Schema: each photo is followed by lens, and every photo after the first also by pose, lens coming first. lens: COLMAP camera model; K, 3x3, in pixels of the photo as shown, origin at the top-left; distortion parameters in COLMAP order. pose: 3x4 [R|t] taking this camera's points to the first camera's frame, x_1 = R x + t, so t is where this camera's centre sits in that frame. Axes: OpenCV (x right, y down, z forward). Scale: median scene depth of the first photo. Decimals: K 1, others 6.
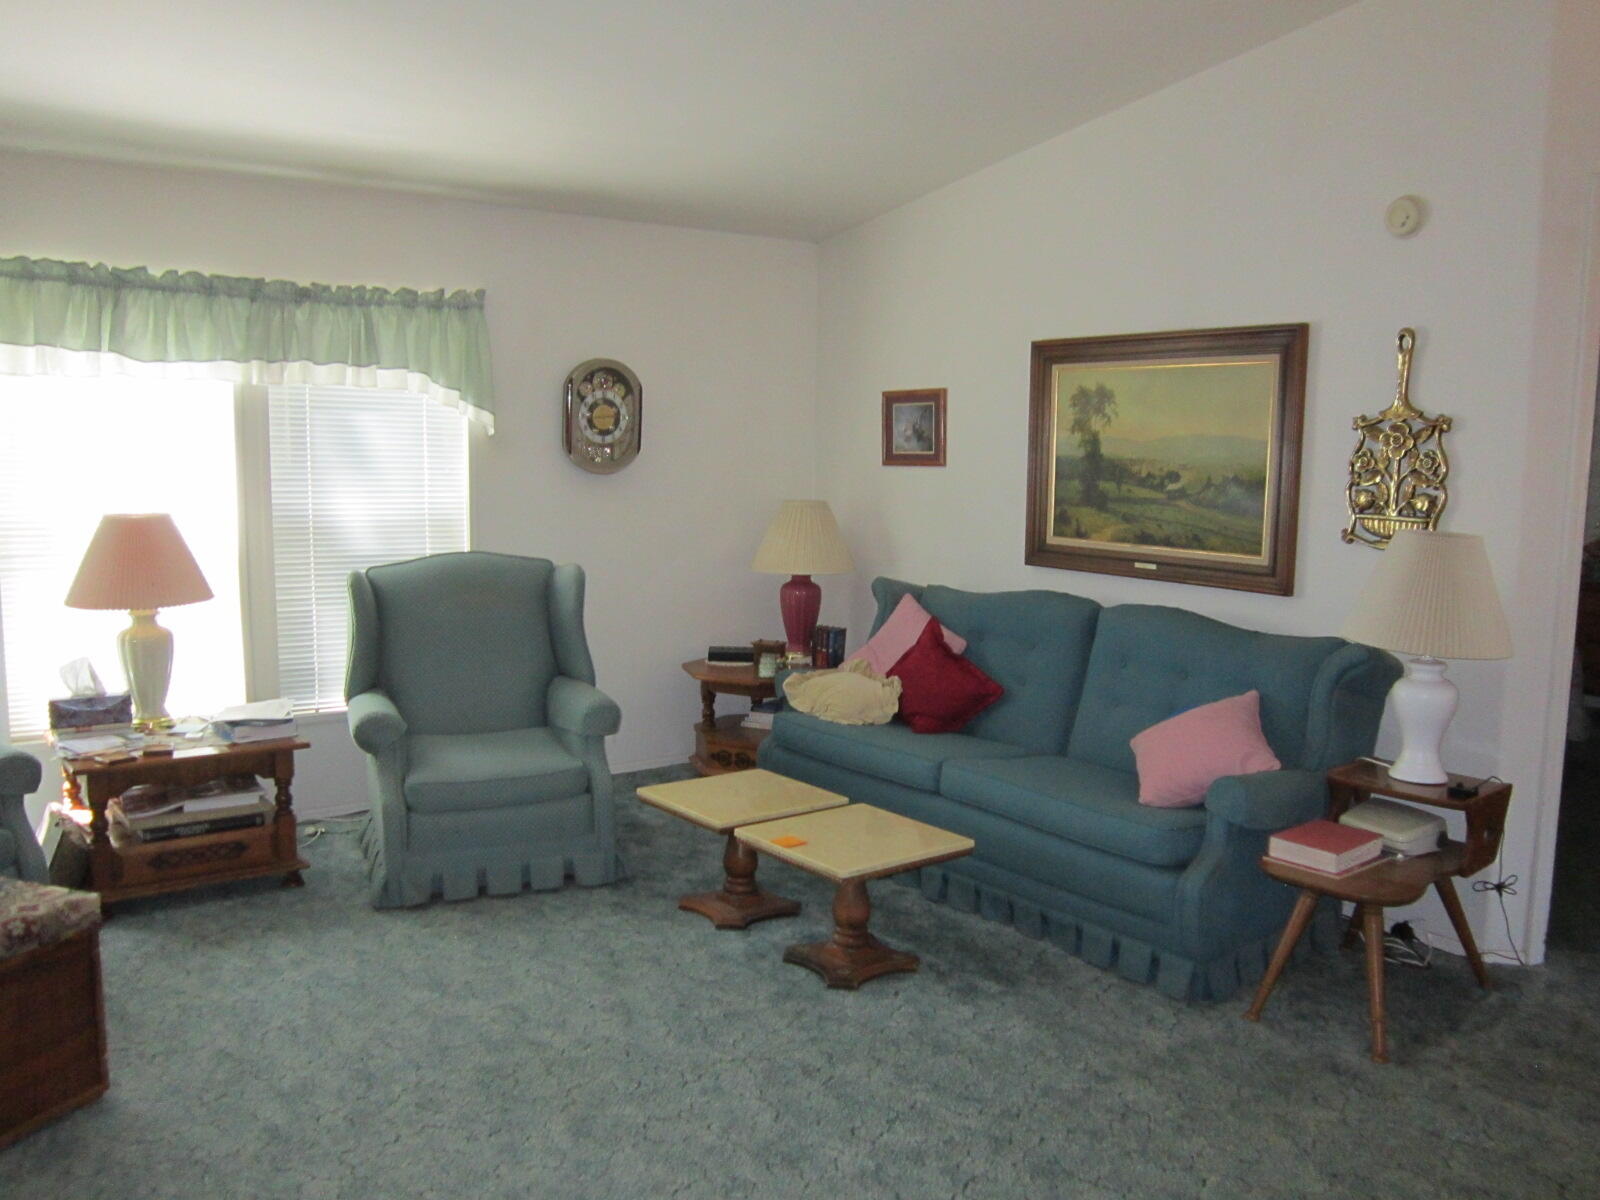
lens RADIAL K [[1291.4, 0, 800.0], [0, 1291.4, 600.0], [0, 0, 1]] dist [-0.026538, -0.001792]
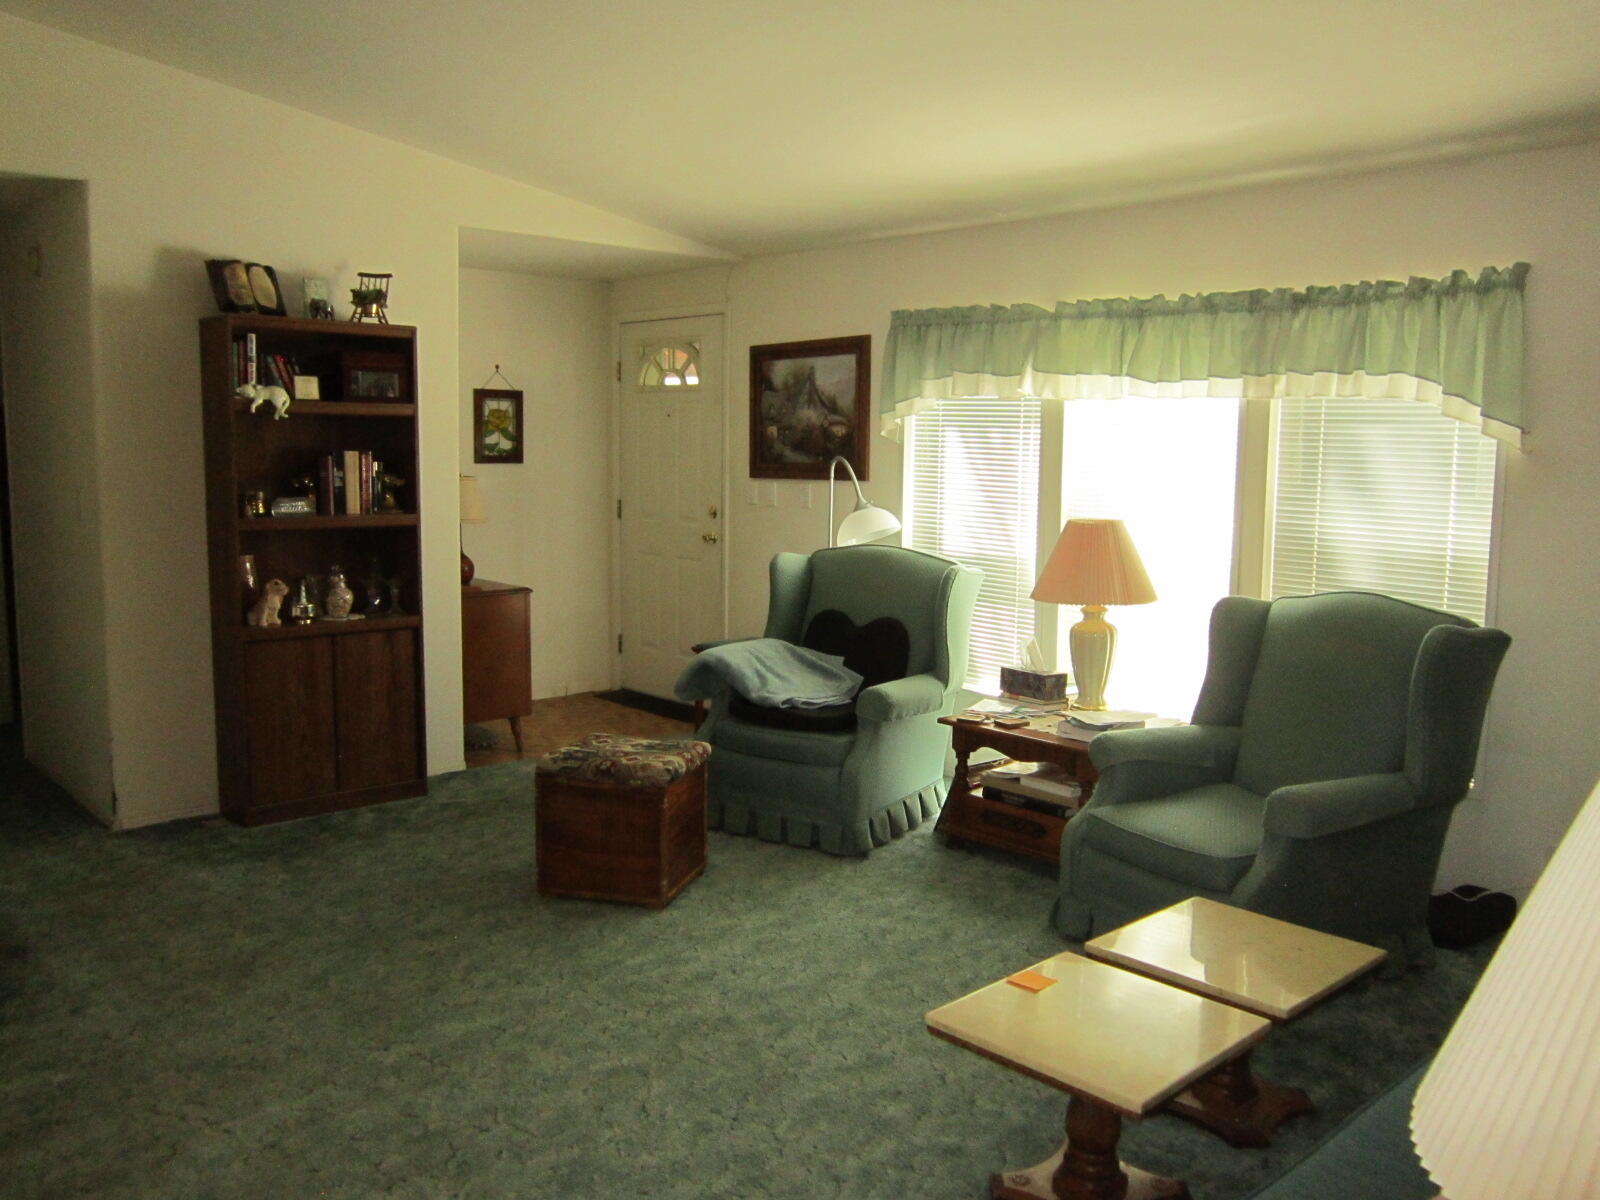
lens RADIAL K [[1291.4, 0, 800.0], [0, 1291.4, 600.0], [0, 0, 1]] dist [-0.026538, -0.001792]
pose [[0.141485, 0.107682, -0.984066, 0.539173], [-0.132307, 0.987205, 0.089002, -0.062727], [0.981059, 0.117607, 0.153922, 0.567380]]
